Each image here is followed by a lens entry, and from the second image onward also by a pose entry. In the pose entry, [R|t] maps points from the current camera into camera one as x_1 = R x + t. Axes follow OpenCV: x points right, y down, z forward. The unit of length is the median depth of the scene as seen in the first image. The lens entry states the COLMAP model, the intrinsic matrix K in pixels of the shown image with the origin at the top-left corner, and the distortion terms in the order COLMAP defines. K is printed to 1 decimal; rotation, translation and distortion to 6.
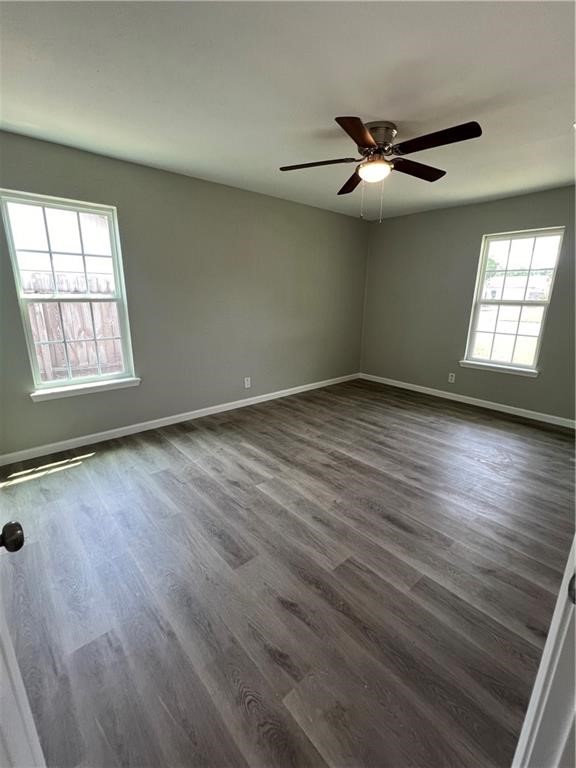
lens RADIAL K [[340.0, 0, 288.0], [0, 340.0, 384.0], [0, 0, 1]] dist [0.000825, 0.000041]
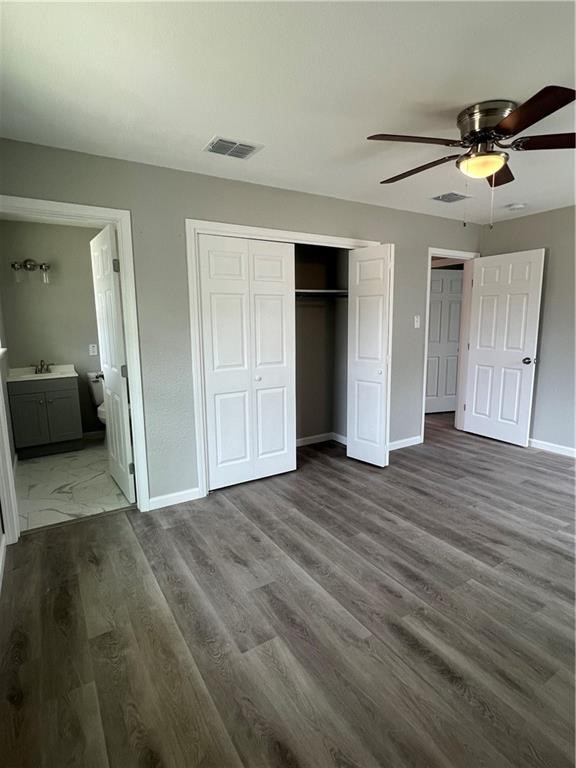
lens RADIAL K [[411.3, 0, 288.0], [0, 411.3, 384.0], [0, 0, 1]] dist [0.000910, 0.000128]
pose [[-0.987133, -0.025000, 0.157938, 0.437833], [0.042462, 0.911260, 0.409636, -0.476392], [-0.154163, 0.411071, -0.898473, 1.750941]]
